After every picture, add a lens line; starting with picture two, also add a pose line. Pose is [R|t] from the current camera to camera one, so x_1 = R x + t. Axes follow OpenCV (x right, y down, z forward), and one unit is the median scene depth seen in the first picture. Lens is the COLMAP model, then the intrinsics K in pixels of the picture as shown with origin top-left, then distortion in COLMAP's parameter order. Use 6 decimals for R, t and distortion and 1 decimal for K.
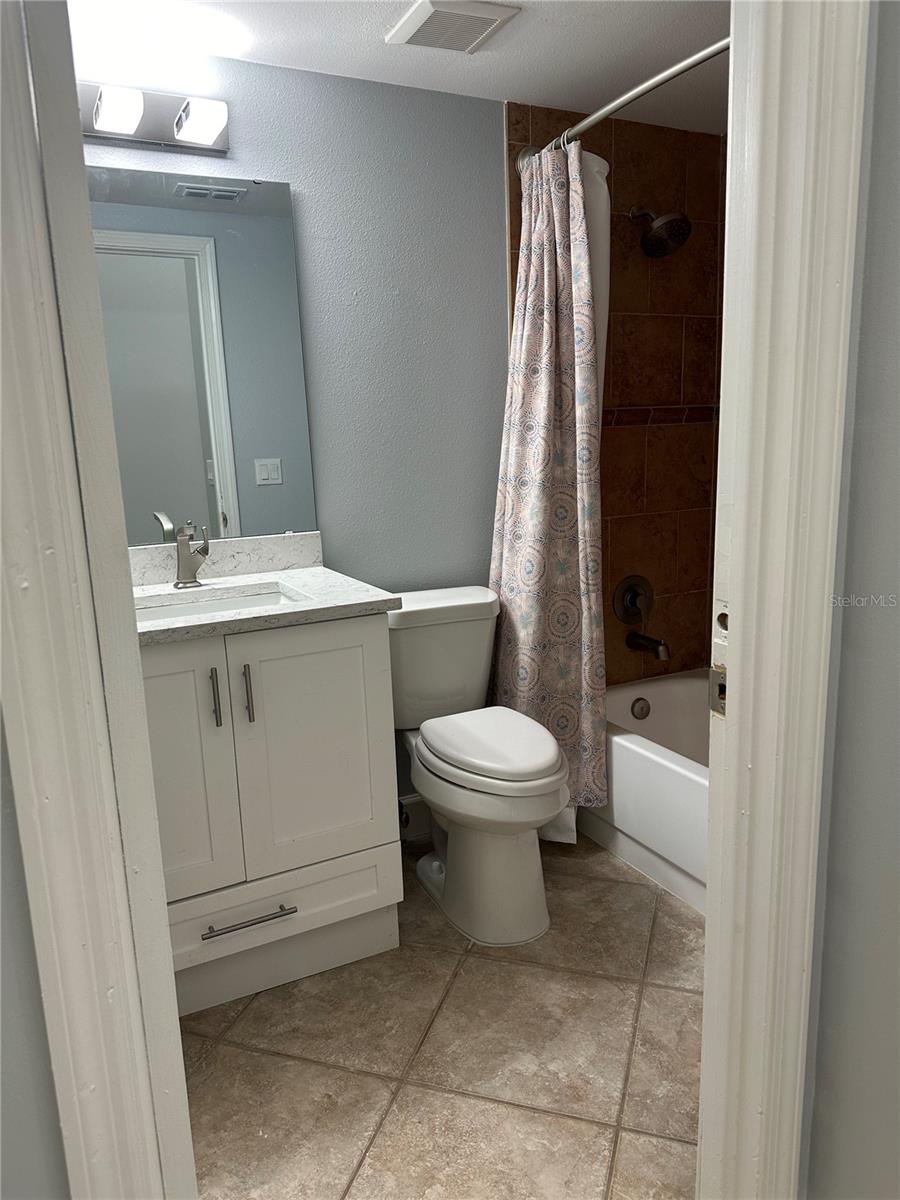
lens RADIAL K [[832.6, 0, 451.4], [0, 832.6, 602.6], [0, 0, 1]] dist [0.188100, -0.339933]
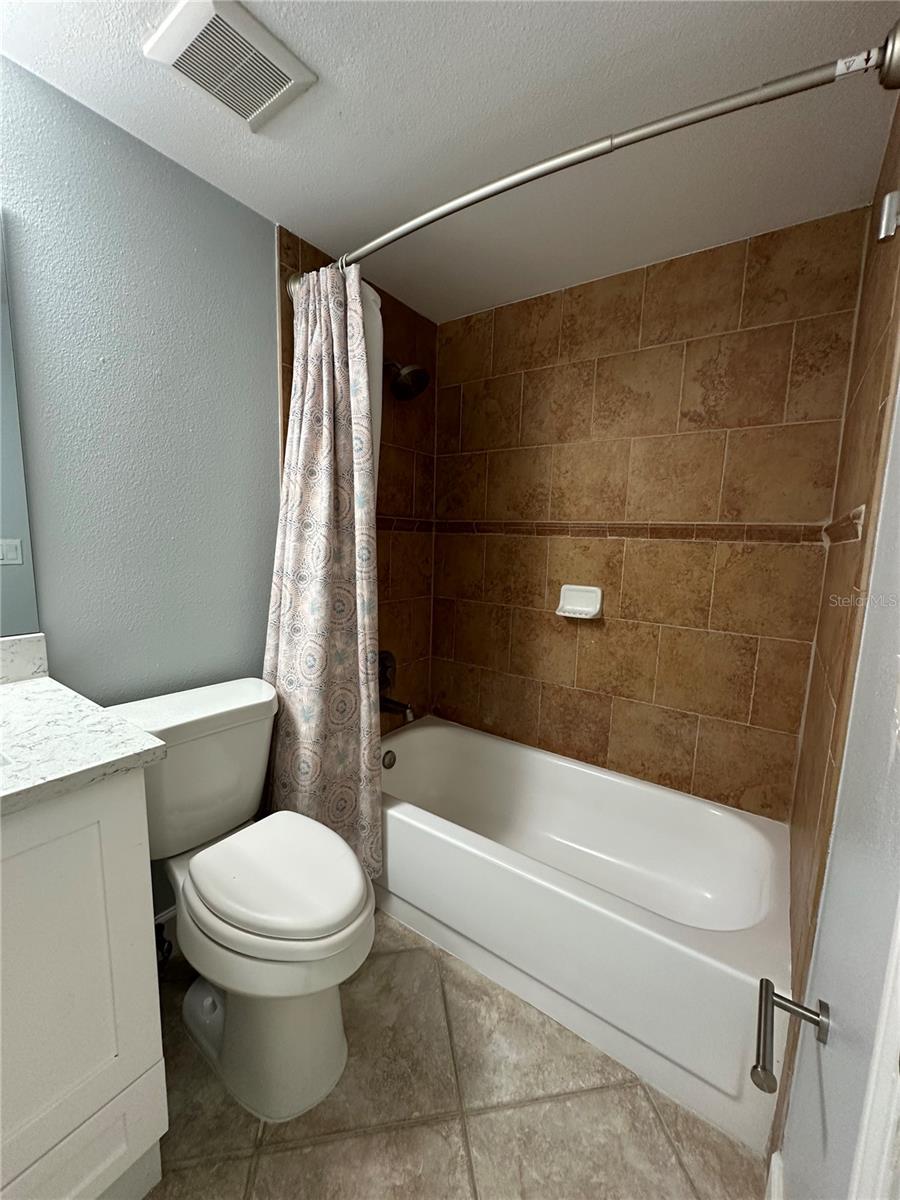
lens RADIAL K [[478.0, 0, 450.9], [0, 478.0, 600.5], [0, 0, 1]] dist [0.000656, -0.000392]
pose [[0.881162, -0.002895, 0.472805, -0.030024], [0.033989, 0.997782, -0.057235, -0.076874], [-0.471591, 0.066504, 0.879306, 0.409634]]
